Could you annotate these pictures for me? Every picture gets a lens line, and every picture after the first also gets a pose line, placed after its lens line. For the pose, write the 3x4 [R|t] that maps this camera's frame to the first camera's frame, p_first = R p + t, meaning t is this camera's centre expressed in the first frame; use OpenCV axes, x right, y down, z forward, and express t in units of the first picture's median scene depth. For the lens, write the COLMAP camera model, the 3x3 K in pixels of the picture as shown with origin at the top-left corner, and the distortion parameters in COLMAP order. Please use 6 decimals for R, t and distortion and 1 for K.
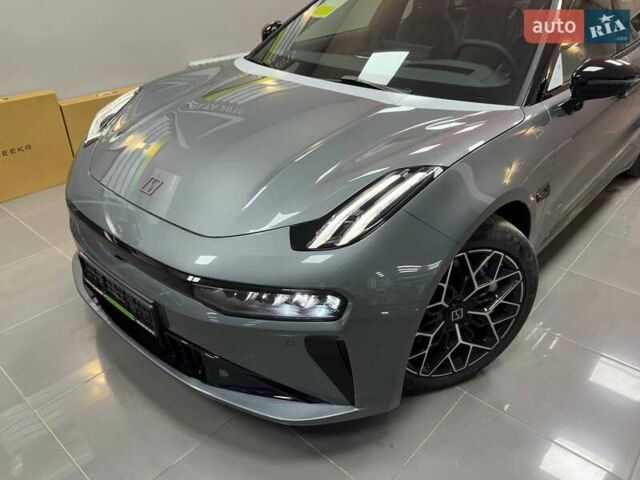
lens RADIAL K [[495.3, 0, 317.9], [0, 495.3, 231.8], [0, 0, 1]] dist [0.005645, 0.001873]
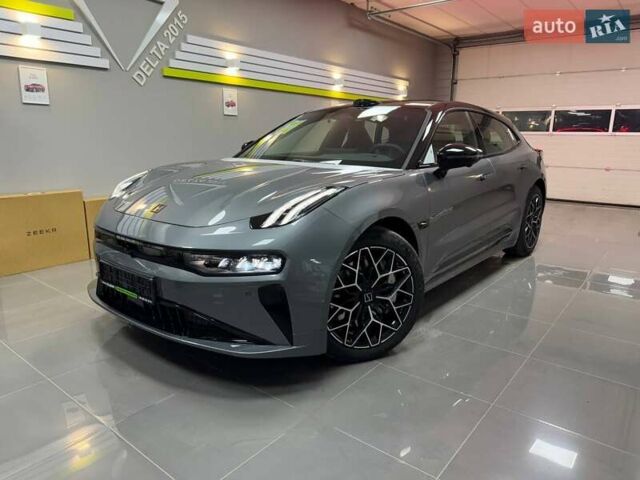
lens RADIAL K [[449.9, 0, 336.0], [0, 449.9, 238.7], [0, 0, 1]] dist [0.000636, -0.008589]
pose [[0.996380, 0.002576, 0.084970, 0.076065], [0.022289, 0.956656, -0.290367, 0.383579], [-0.082035, 0.291210, 0.953135, -0.291047]]
